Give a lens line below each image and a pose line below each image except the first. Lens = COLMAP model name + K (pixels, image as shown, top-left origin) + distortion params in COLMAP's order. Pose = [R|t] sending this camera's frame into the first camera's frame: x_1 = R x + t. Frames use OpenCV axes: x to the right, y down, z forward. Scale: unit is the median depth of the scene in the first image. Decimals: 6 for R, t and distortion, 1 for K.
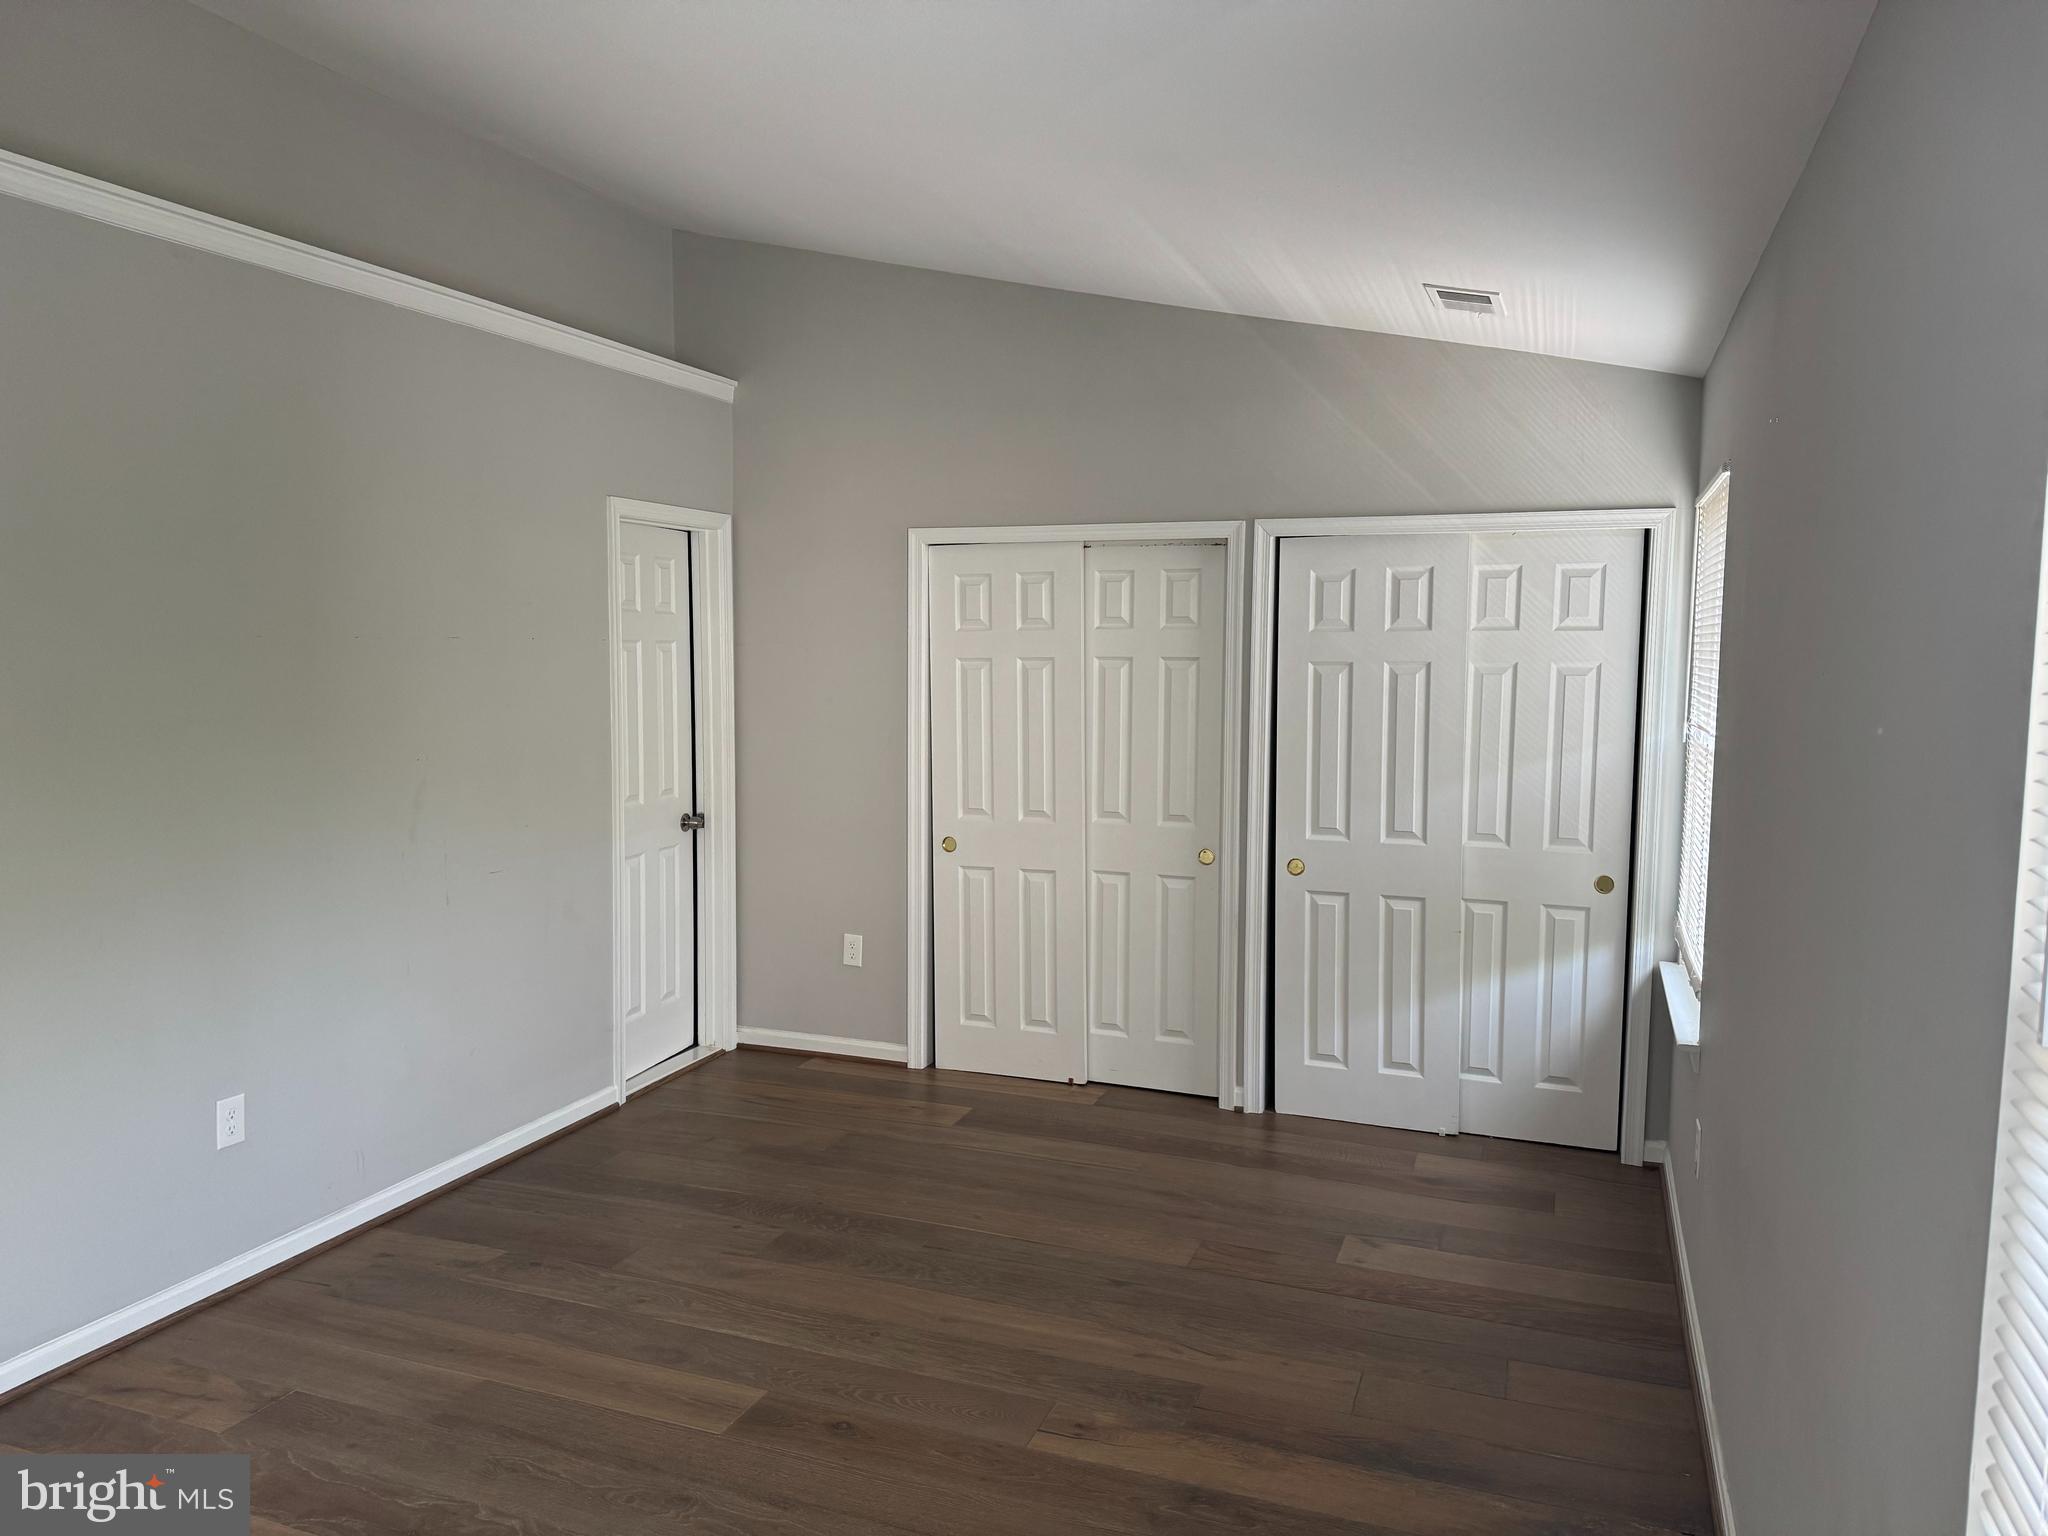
lens RADIAL K [[1426.9, 0, 1026.7], [0, 1426.9, 775.7], [0, 0, 1]] dist [0.023463, 0.000192]
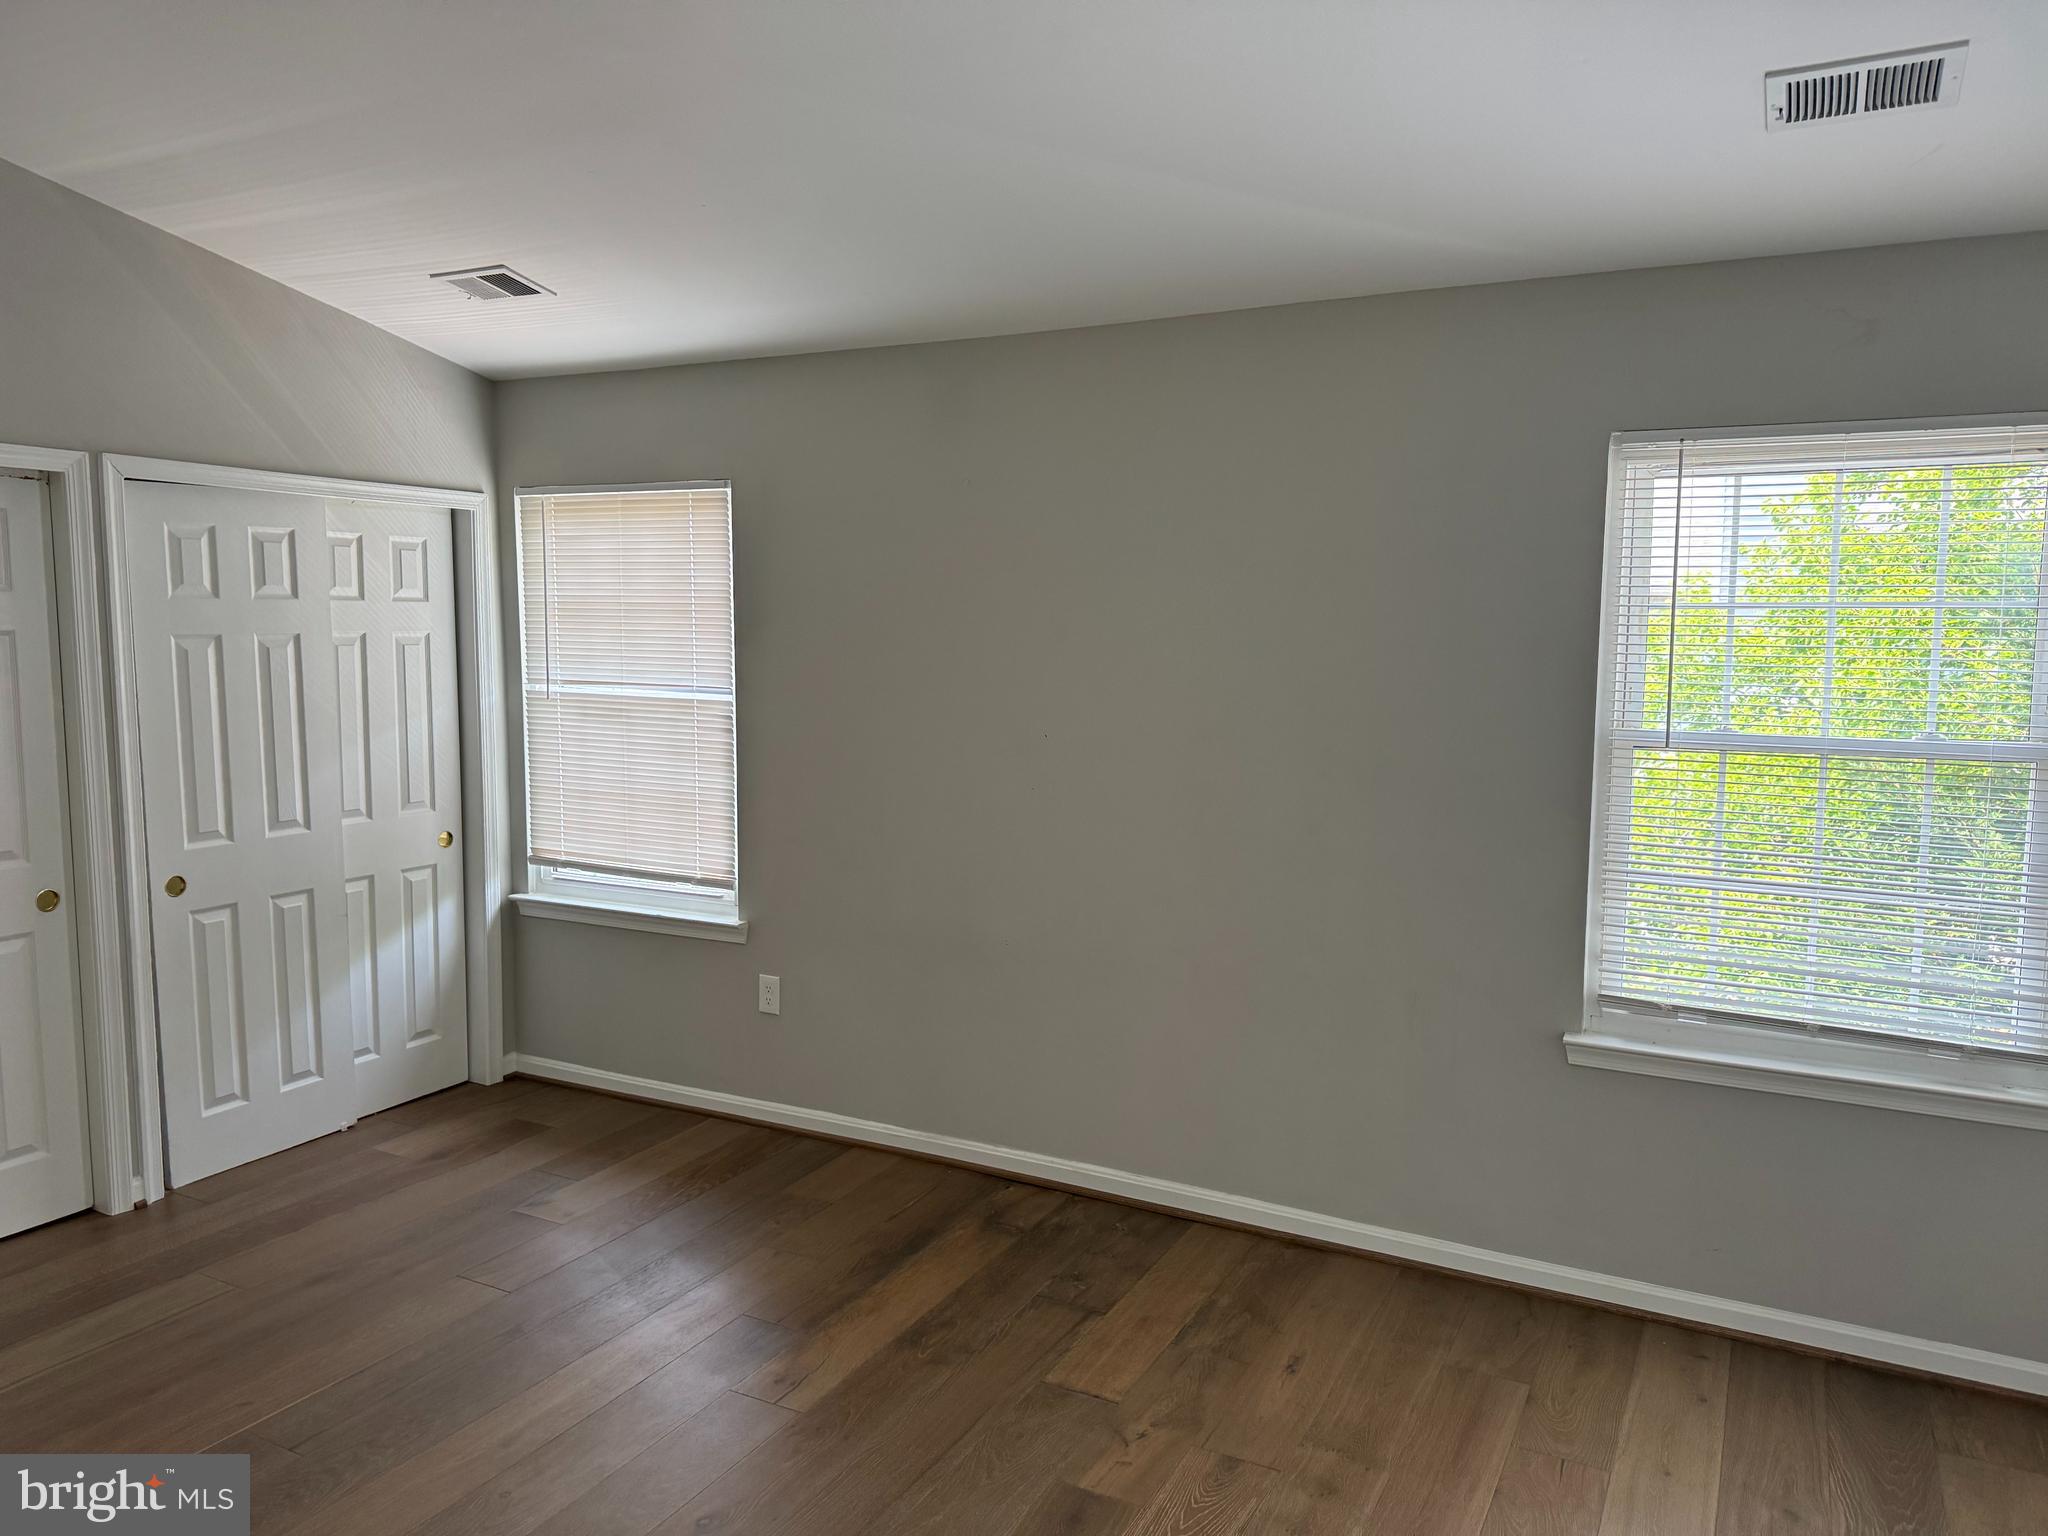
lens RADIAL K [[1426.9, 0, 1024.9], [0, 1426.9, 773.4], [0, 0, 1]] dist [0.023463, 0.000192]
pose [[0.115752, -0.113589, 0.986762, -0.587416], [0.079886, 0.991286, 0.104739, -0.049840], [-0.990060, 0.066705, 0.123818, 0.426713]]
